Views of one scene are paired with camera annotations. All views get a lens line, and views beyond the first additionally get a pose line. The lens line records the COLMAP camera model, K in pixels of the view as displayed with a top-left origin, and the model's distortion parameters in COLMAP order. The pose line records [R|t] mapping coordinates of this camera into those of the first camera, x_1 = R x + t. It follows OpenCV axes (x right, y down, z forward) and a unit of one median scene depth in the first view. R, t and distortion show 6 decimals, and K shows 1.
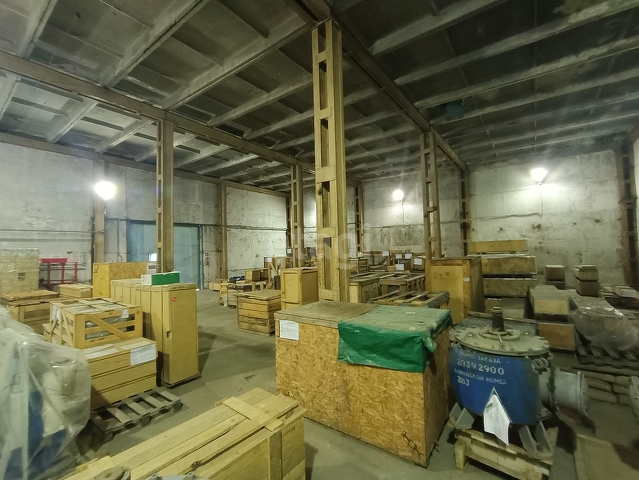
lens RADIAL K [[288.8, 0, 321.5], [0, 288.8, 239.4], [0, 0, 1]] dist [-0.007734, 0.003381]
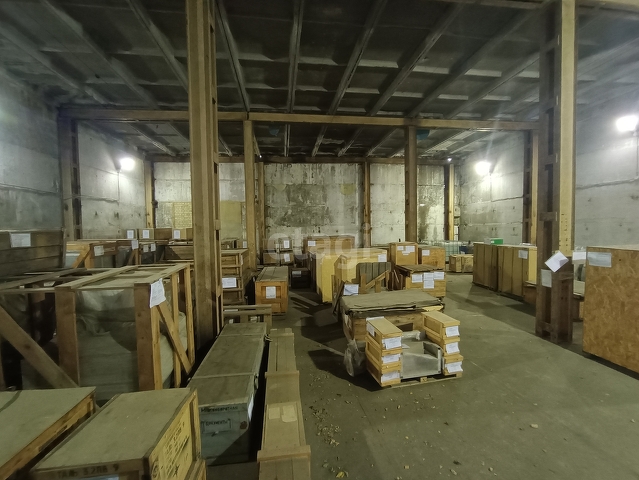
lens RADIAL K [[288.8, 0, 321.2], [0, 288.8, 240.7], [0, 0, 1]] dist [-0.007734, 0.003381]
pose [[-0.694078, 0.003797, 0.719889, -0.397902], [0.009108, 0.999952, 0.003507, 0.042252], [-0.719842, 0.008991, -0.694080, 1.103946]]
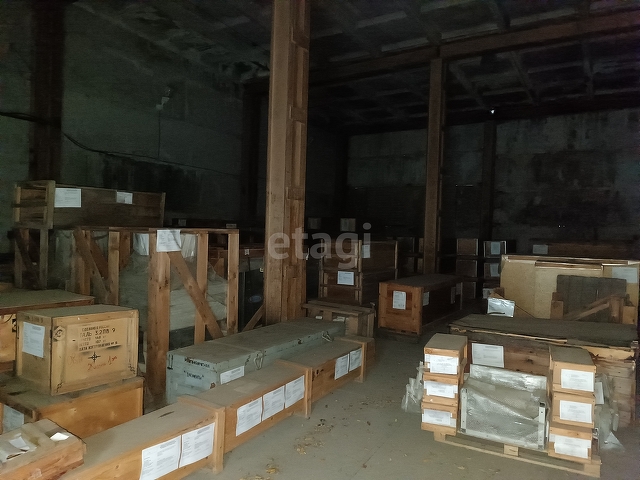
lens RADIAL K [[463.8, 0, 321.4], [0, 463.8, 239.0], [0, 0, 1]] dist [0.025336, -0.008399]
pose [[-0.087397, 0.010544, 0.996118, -0.520660], [-0.066353, 0.997662, -0.016382, 0.072197], [-0.993961, -0.067527, -0.086493, 0.974632]]
